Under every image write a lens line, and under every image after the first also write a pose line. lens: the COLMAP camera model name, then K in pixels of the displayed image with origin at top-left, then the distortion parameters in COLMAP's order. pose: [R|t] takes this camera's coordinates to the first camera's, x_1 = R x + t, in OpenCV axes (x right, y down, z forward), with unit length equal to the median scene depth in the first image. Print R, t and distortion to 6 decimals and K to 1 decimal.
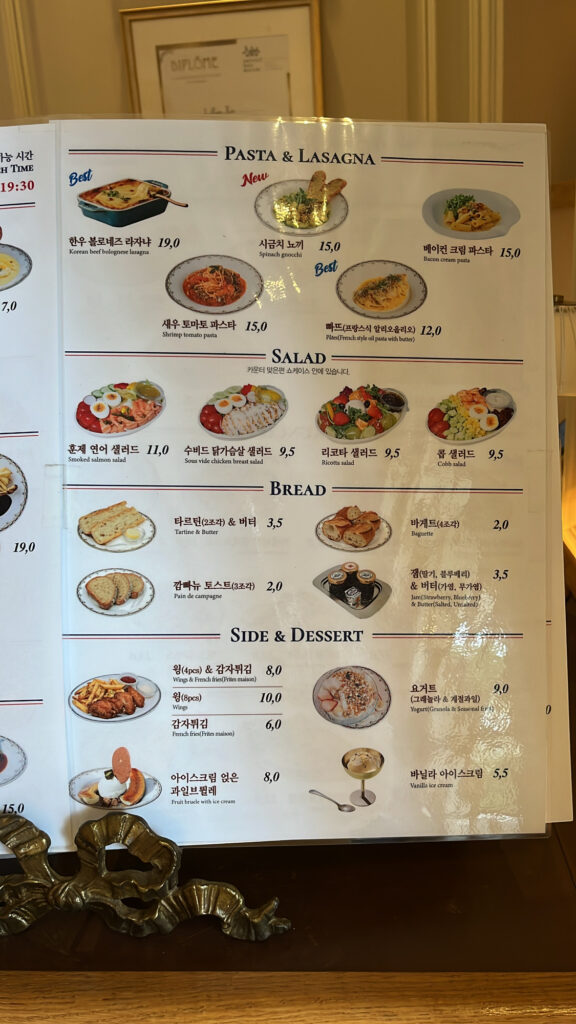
lens RADIAL K [[839.9, 0, 288.0], [0, 839.9, 512.0], [0, 0, 1]] dist [0.033077, -0.011479]
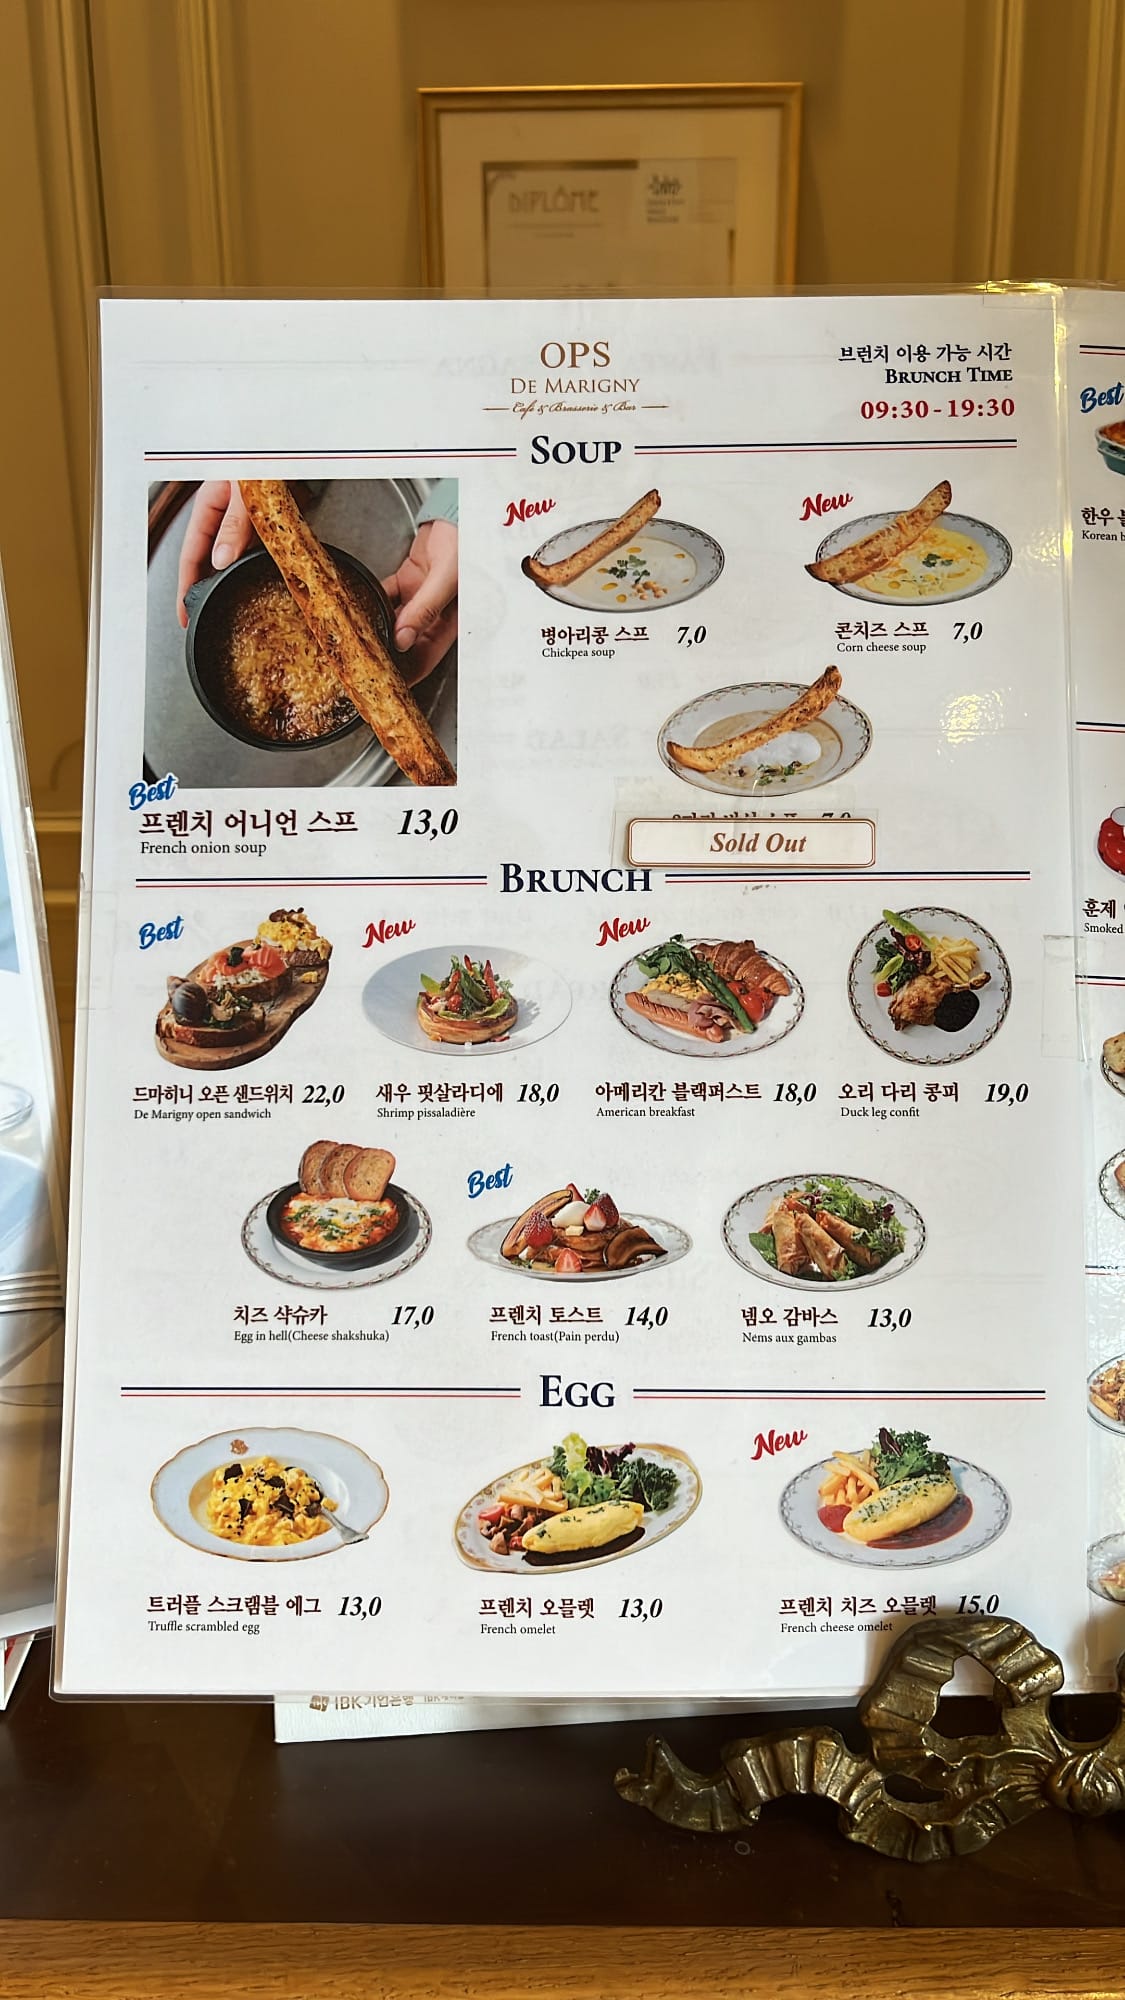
lens RADIAL K [[1640.4, 0, 562.5], [0, 1640.4, 1000.0], [0, 0, 1]] dist [0.033077, -0.011479]
pose [[0.997371, 0.039837, 0.060528, -0.633773], [-0.037207, 0.998339, -0.043976, 0.038545], [-0.062179, 0.041608, 0.997197, 0.006901]]
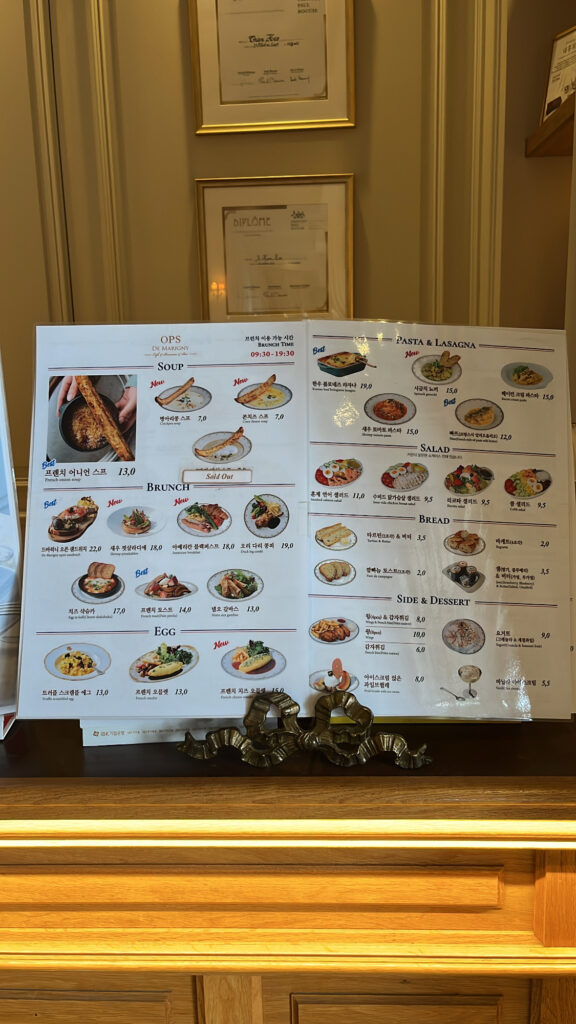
lens RADIAL K [[825.0, 0, 285.6], [0, 825.0, 510.0], [0, 0, 1]] dist [0.084026, -0.011044]
pose [[0.998949, 0.033487, 0.031292, -0.366735], [-0.029574, 0.992563, -0.118081, 0.172622], [-0.035014, 0.117032, 0.992511, -0.772388]]
